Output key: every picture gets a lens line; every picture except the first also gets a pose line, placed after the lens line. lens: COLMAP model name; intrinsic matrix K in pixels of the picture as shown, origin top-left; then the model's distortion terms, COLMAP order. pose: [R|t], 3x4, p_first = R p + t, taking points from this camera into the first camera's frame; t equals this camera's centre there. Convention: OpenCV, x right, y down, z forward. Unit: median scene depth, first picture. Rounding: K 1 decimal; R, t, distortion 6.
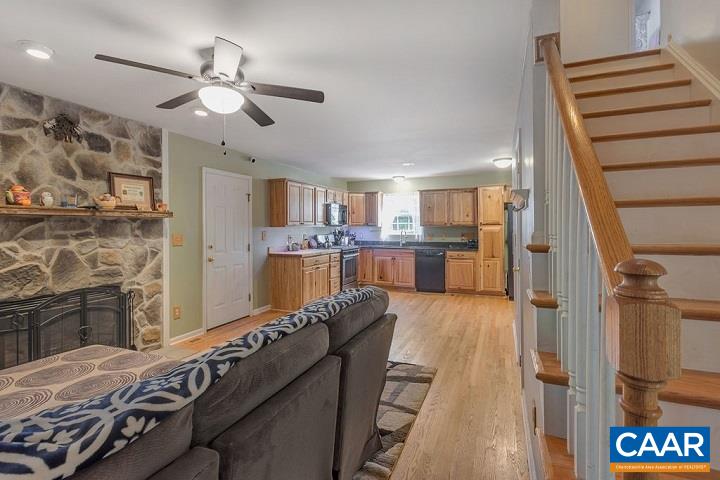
lens RADIAL K [[340.5, 0, 353.0], [0, 340.5, 229.0], [0, 0, 1]] dist [0.000484, 0.000003]
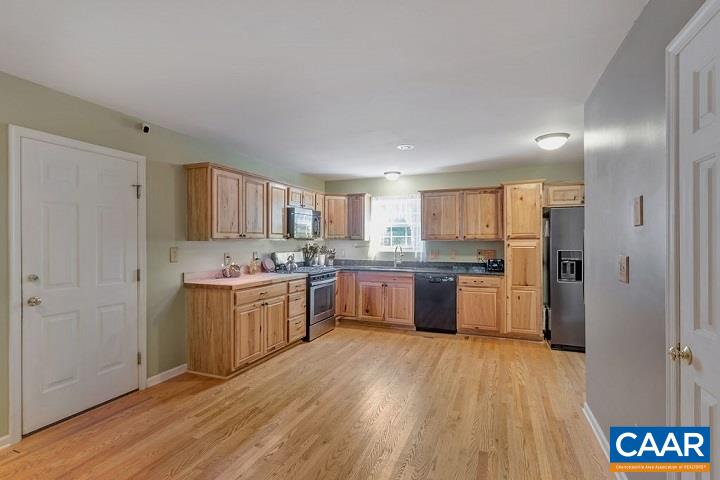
lens RADIAL K [[342.9, 0, 357.7], [0, 342.9, 242.3], [0, 0, 1]] dist [-0.001604, -0.000199]
pose [[0.999799, 0.003440, 0.019763, 0.050374], [-0.003395, 0.999992, -0.002284, -0.002244], [-0.019771, 0.002216, 0.999802, 0.291574]]
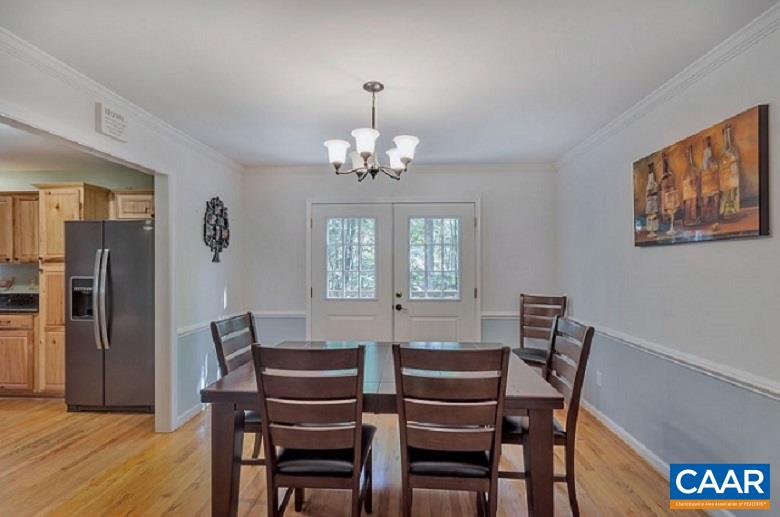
lens RADIAL K [[355.5, 0, 392.0], [0, 355.5, 262.7], [0, 0, 1]] dist [0.002371, 0.000650]
pose [[0.938977, 0.006405, 0.343921, 0.661692], [-0.001769, 0.999903, -0.013792, -0.004196], [-0.343976, 0.012342, 0.938897, 0.307322]]
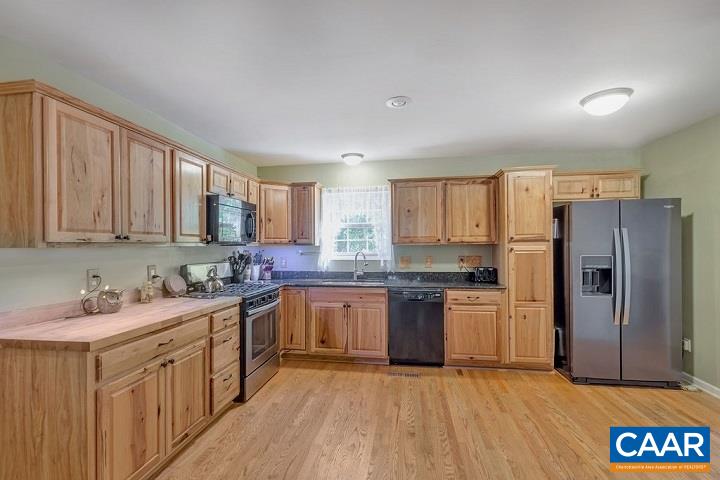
lens RADIAL K [[333.8, 0, 345.6], [0, 333.8, 246.9], [0, 0, 1]] dist [0.004715, 0.000470]
pose [[0.973657, -0.005533, 0.227949, -0.001839], [0.006818, 0.999965, -0.004851, -0.002523], [-0.227914, 0.006278, 0.973661, 0.523686]]
